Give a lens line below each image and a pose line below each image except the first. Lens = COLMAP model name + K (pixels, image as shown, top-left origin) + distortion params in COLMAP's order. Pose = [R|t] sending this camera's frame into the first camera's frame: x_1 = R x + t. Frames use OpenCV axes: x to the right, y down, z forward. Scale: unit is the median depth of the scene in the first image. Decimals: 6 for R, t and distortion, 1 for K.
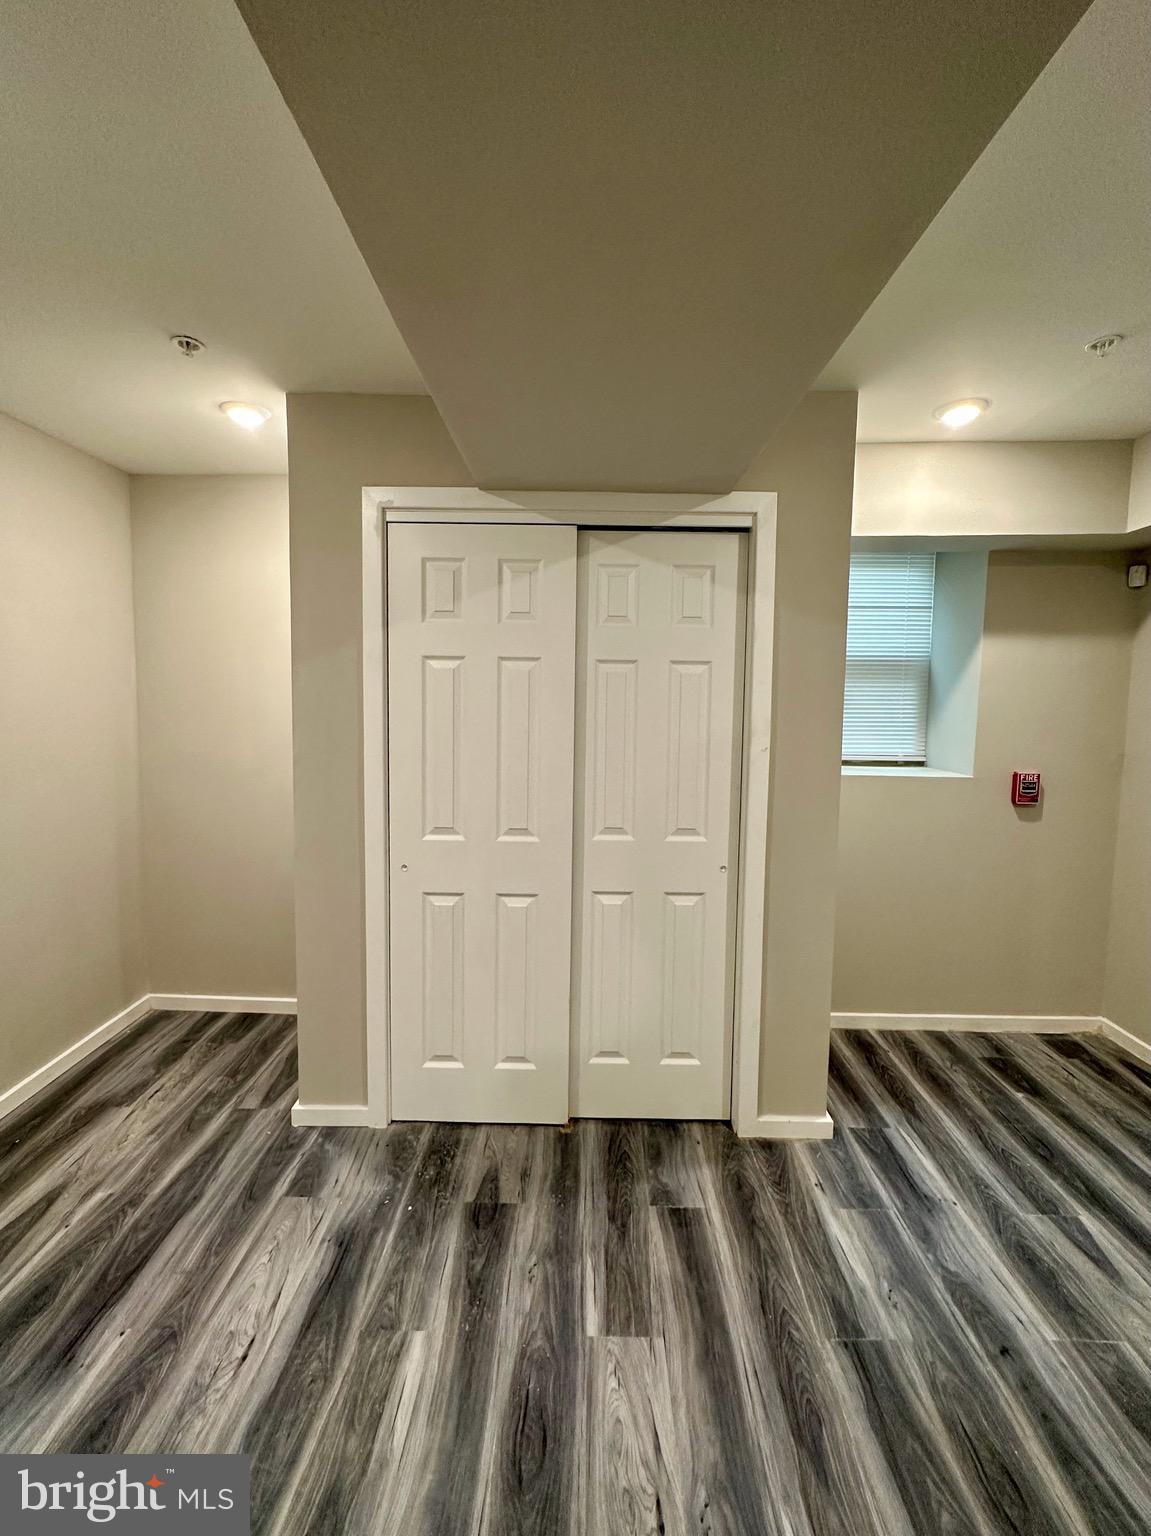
lens RADIAL K [[610.6, 0, 575.5], [0, 610.6, 768.0], [0, 0, 1]] dist [-0.002359, 0.000202]
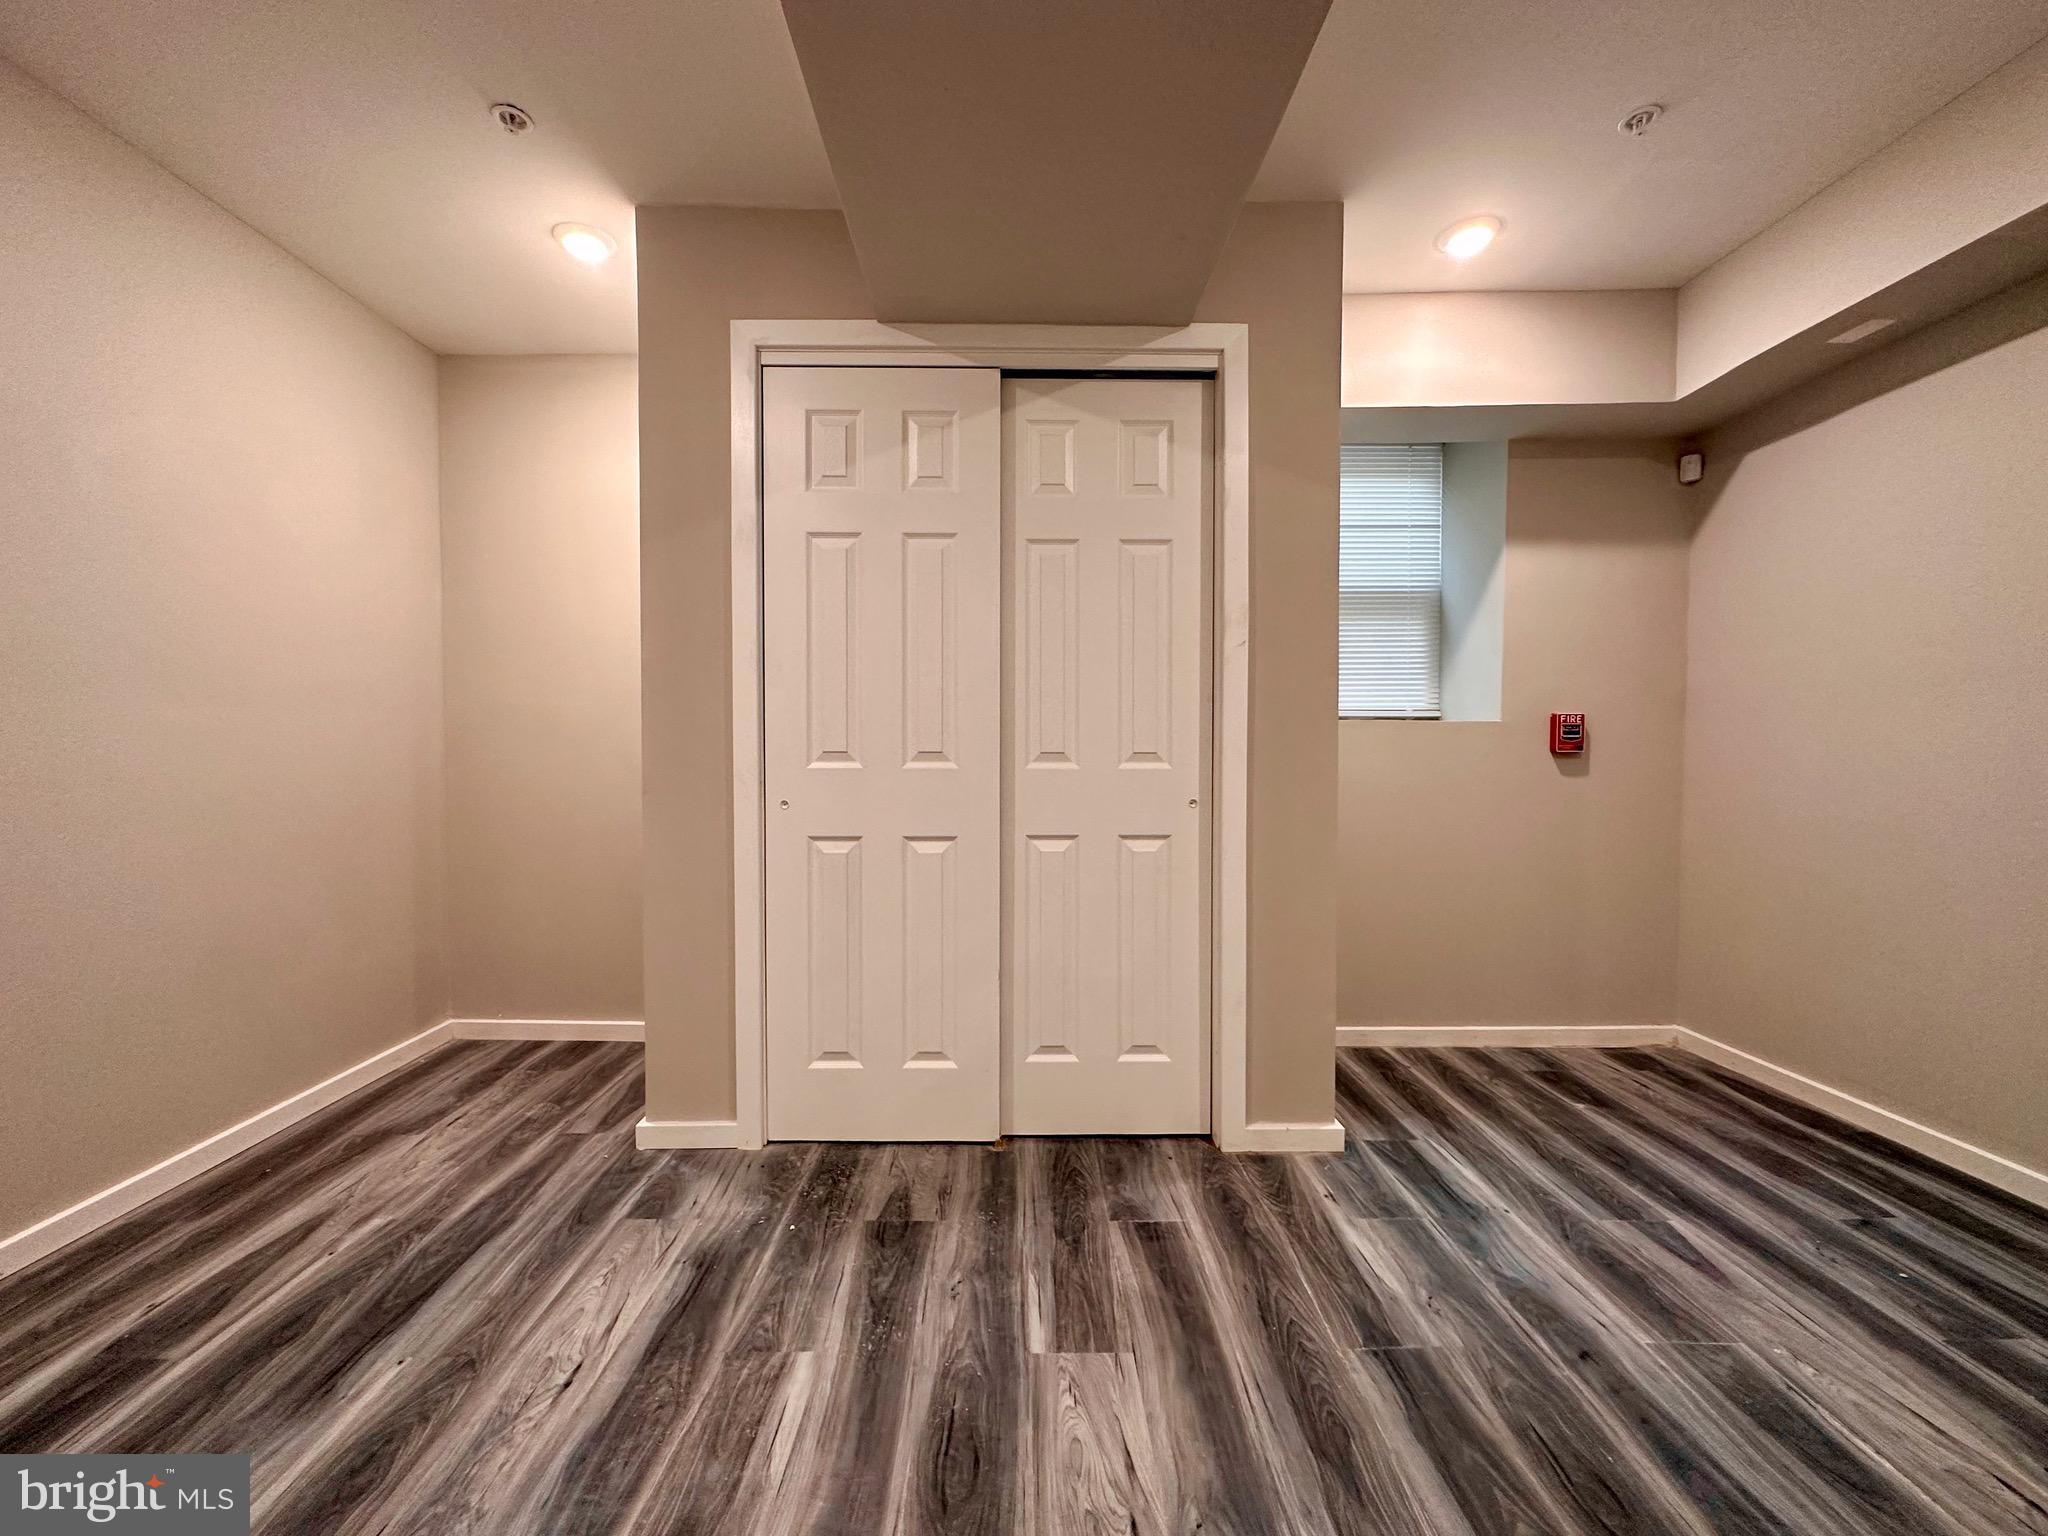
lens RADIAL K [[765.6, 0, 1011.8], [0, 765.6, 767.4], [0, 0, 1]] dist [-0.002299, 0.000106]
pose [[0.999779, -0.014354, 0.015343, -0.006714], [0.015036, 0.998861, -0.045283, 0.201458], [-0.014675, 0.045504, 0.998856, 0.025155]]
